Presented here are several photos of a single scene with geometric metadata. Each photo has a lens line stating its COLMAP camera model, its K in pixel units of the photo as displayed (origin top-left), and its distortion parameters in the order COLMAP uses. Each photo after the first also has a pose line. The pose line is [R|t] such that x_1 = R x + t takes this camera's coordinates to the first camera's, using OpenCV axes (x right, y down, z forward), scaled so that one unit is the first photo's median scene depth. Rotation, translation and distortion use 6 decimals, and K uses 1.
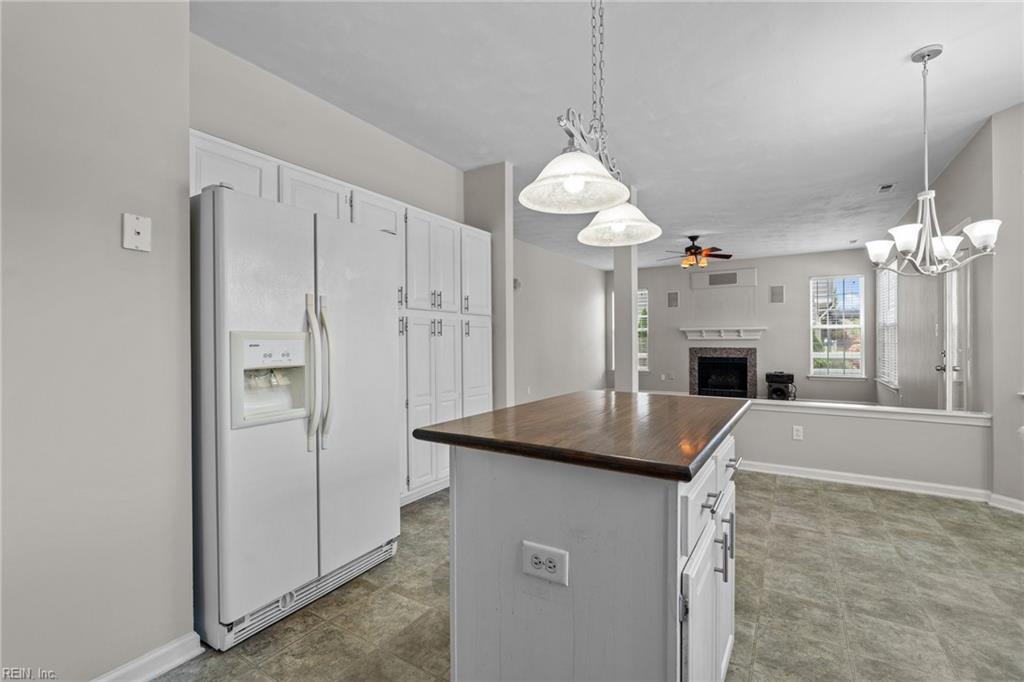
lens RADIAL K [[452.7, 0, 509.3], [0, 452.7, 339.7], [0, 0, 1]] dist [-0.008672, 0.001408]
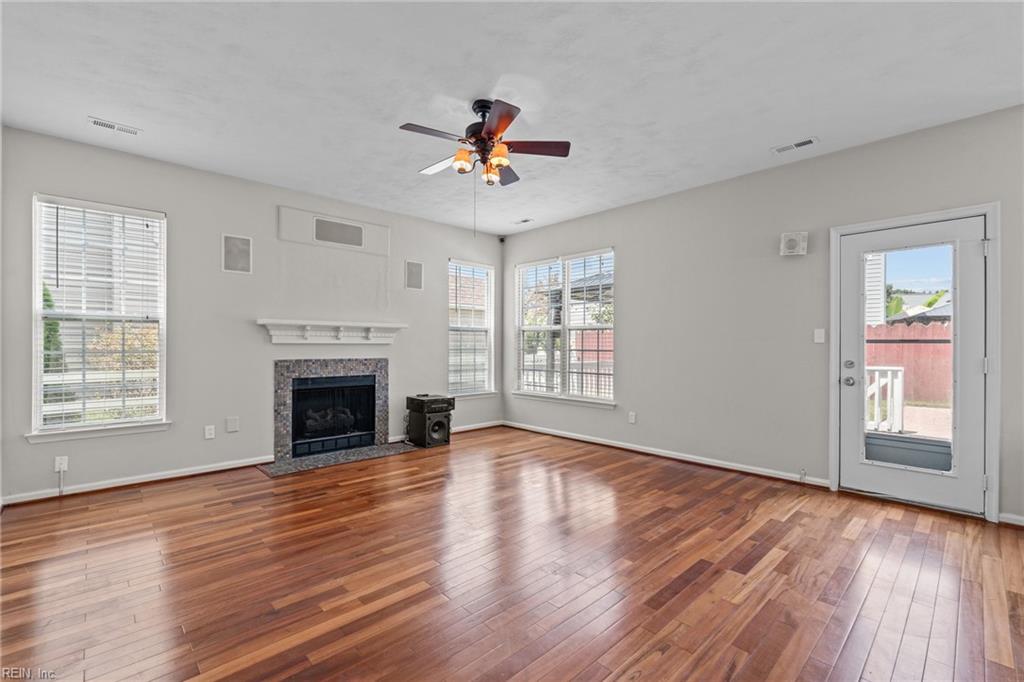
lens RADIAL K [[452.7, 0, 513.9], [0, 452.7, 342.9], [0, 0, 1]] dist [-0.008672, 0.001408]
pose [[0.245732, 0.010055, 0.969286, -0.003628], [-0.006143, 0.999942, -0.008816, 0.001964], [-0.969318, -0.003788, 0.245780, 0.707753]]
